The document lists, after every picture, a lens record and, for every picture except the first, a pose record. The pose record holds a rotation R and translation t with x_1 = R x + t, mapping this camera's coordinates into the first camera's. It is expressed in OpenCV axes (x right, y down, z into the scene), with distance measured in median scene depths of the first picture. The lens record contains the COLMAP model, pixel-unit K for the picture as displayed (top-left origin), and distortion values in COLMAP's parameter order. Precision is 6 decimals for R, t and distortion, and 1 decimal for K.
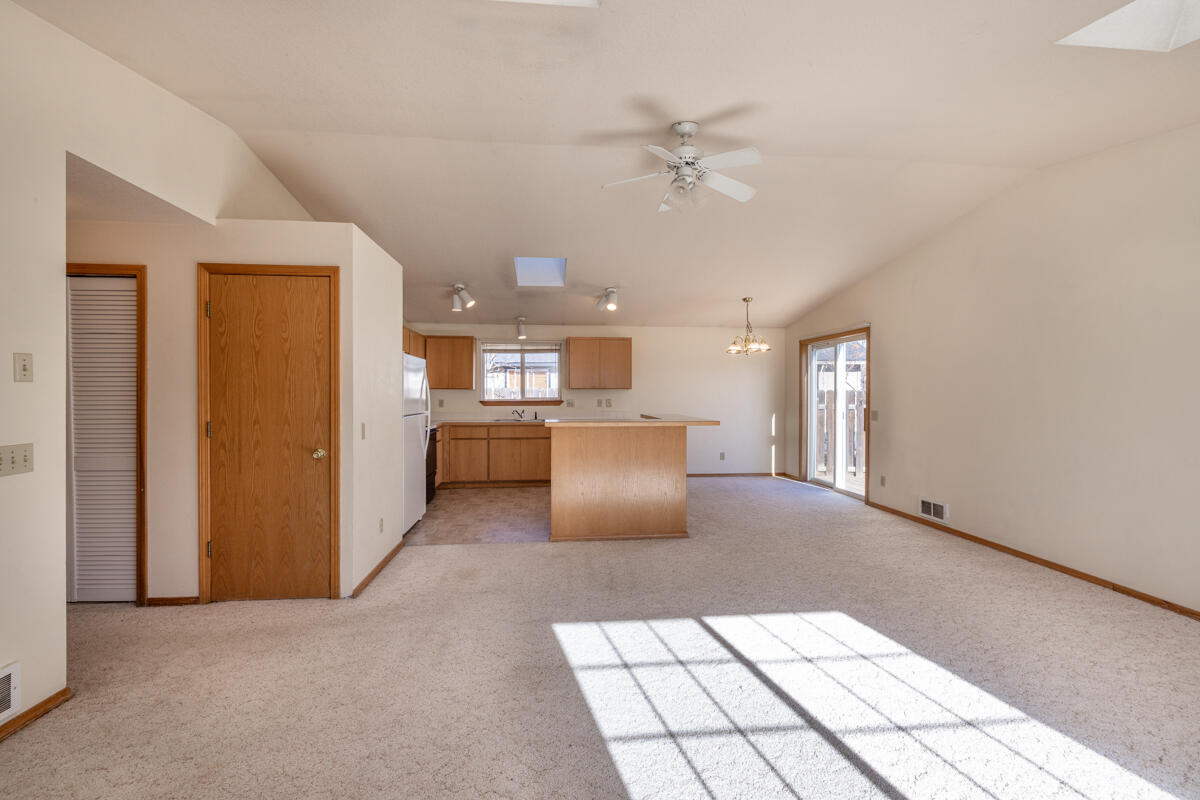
lens RADIAL K [[502.6, 0, 597.9], [0, 502.6, 393.6], [0, 0, 1]] dist [-0.005543, -0.000359]
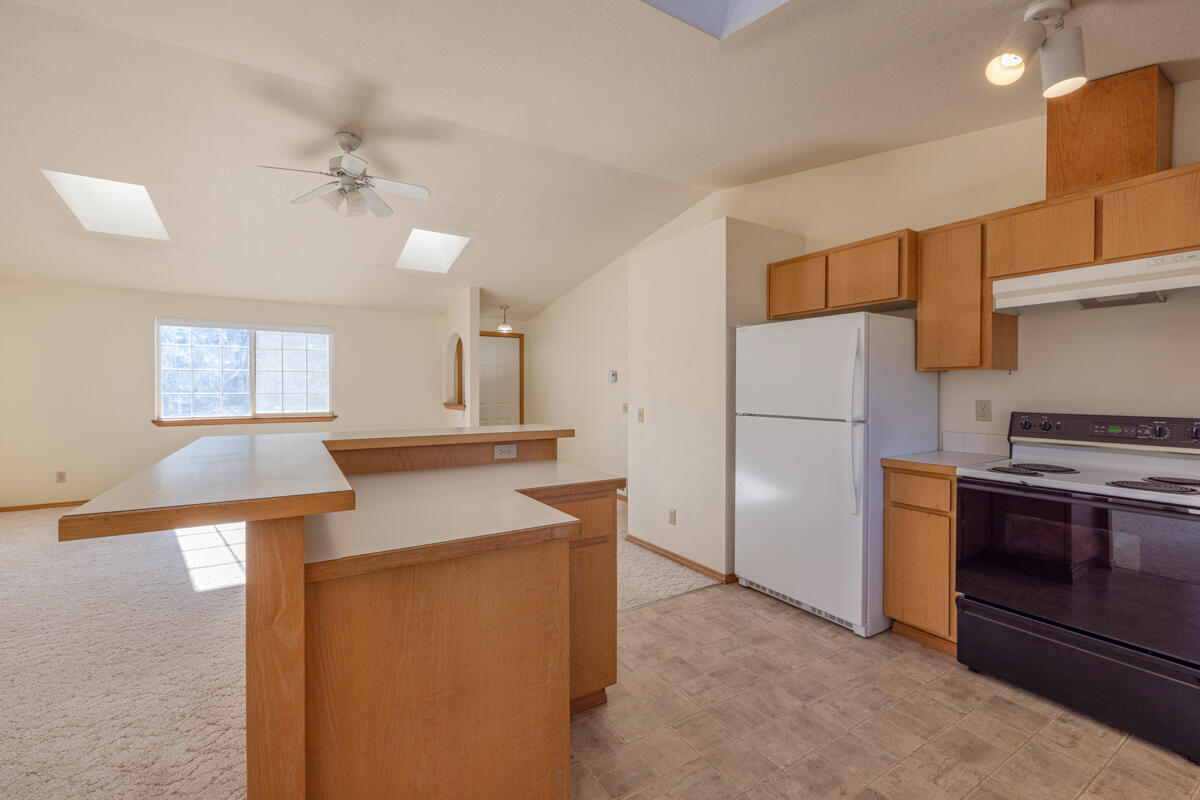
lens RADIAL K [[509.3, 0, 596.4], [0, 509.3, 392.7], [0, 0, 1]] dist [-0.000349, -0.000226]
pose [[-0.900256, 0.000207, -0.435361, 0.085181], [-0.002920, 0.999975, 0.006513, 0.006666], [0.435352, 0.007134, -0.900232, 1.121838]]
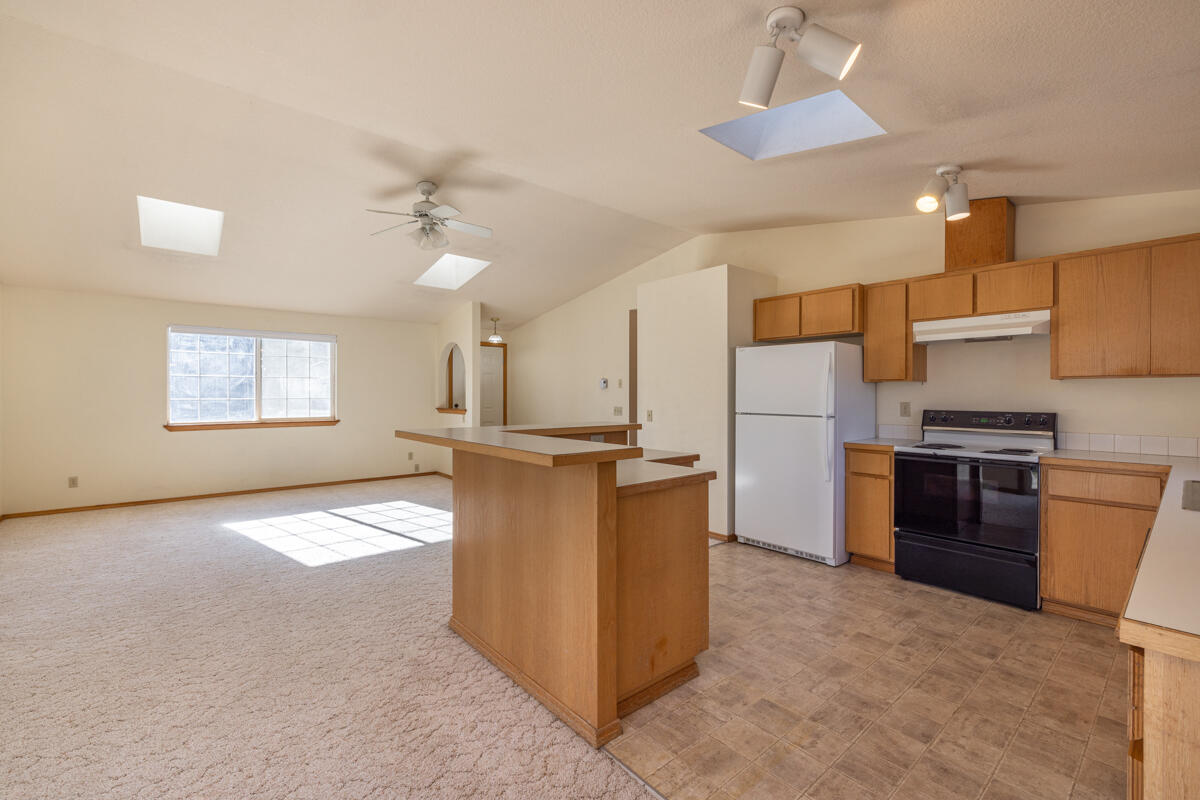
lens RADIAL K [[511.1, 0, 605.7], [0, 511.1, 395.4], [0, 0, 1]] dist [-0.000939, -0.000035]
pose [[-0.818620, -0.001603, -0.574334, 0.276161], [-0.002343, 0.999997, 0.000548, 0.007118], [0.574331, 0.001794, -0.818621, 1.182929]]
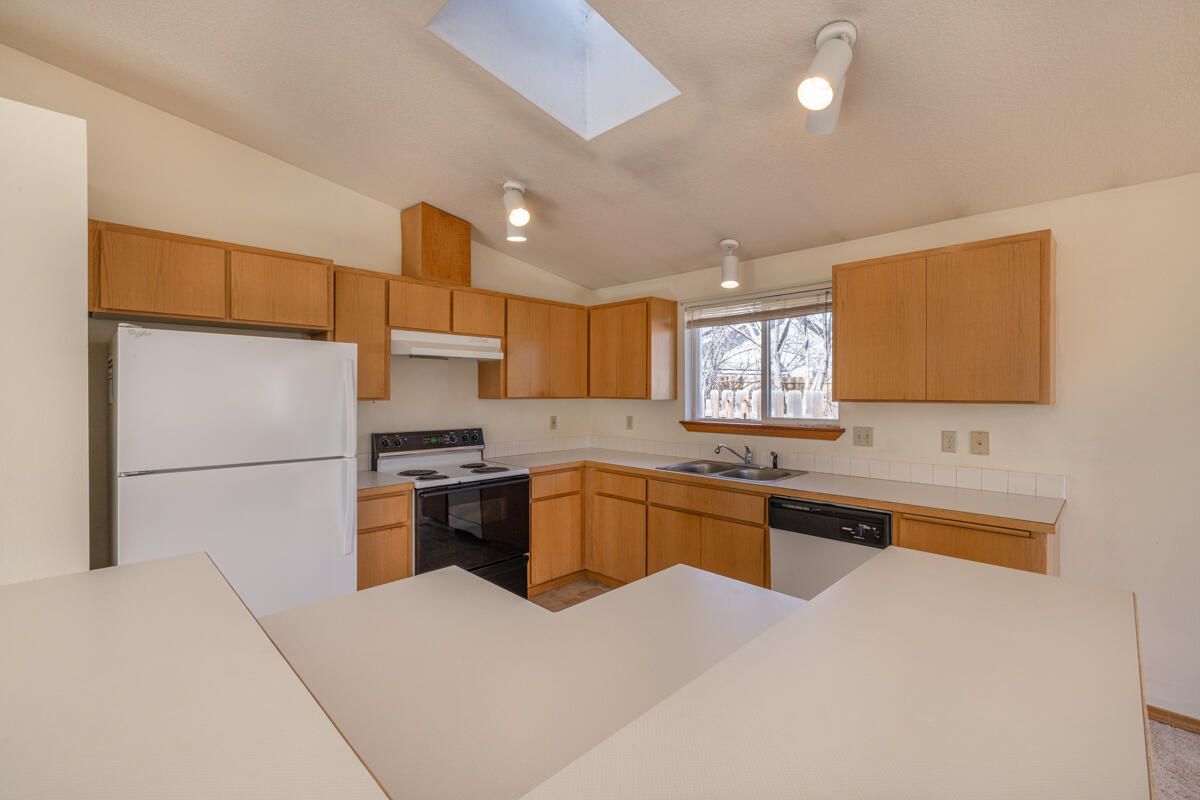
lens RADIAL K [[513.9, 0, 631.8], [0, 513.9, 396.6], [0, 0, 1]] dist [-0.000204, -0.000016]
pose [[0.653997, 0.007250, -0.756463, 0.162786], [-0.001656, 0.999965, 0.008152, -0.018612], [0.756496, -0.004078, 0.653986, 0.742332]]
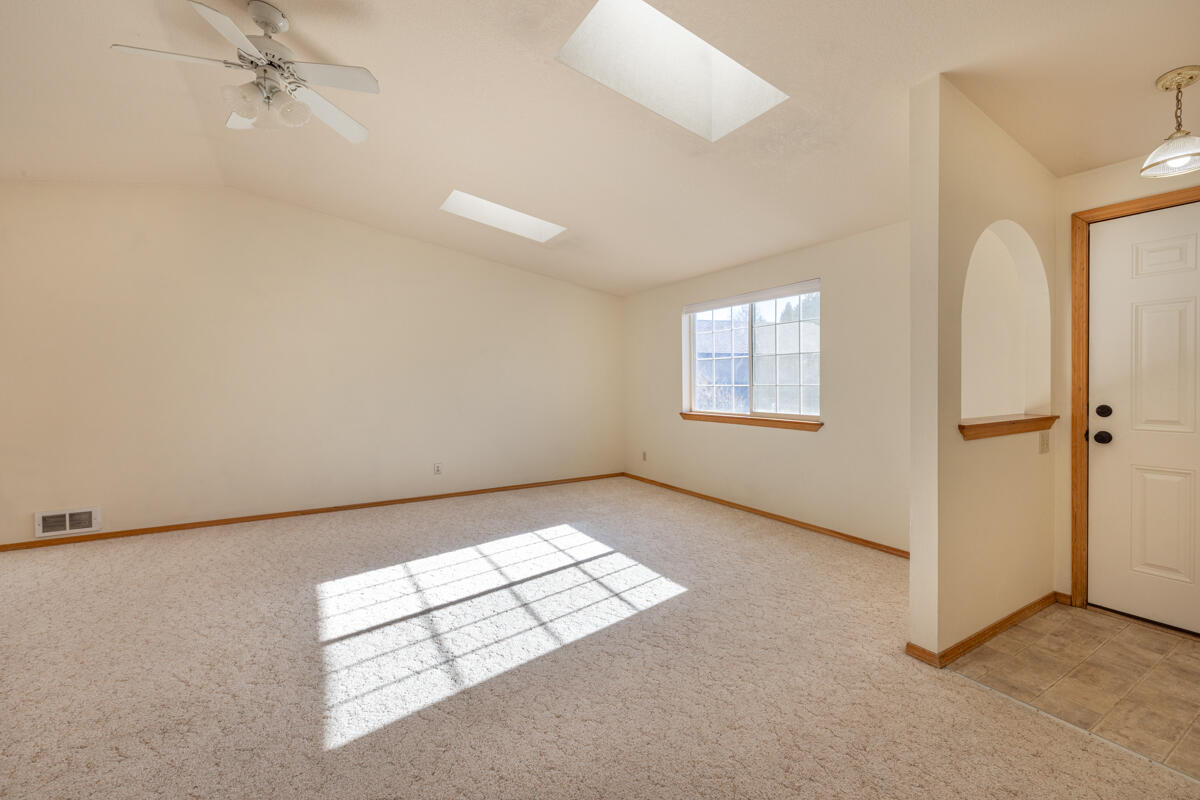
lens RADIAL K [[517.8, 0, 596.3], [0, 517.8, 387.3], [0, 0, 1]] dist [0.000210, 0.000013]
pose [[-0.385750, -0.015625, 0.922471, -0.362673], [0.010786, 0.999712, 0.021444, 0.000834], [-0.922540, 0.018222, -0.385470, 0.420519]]
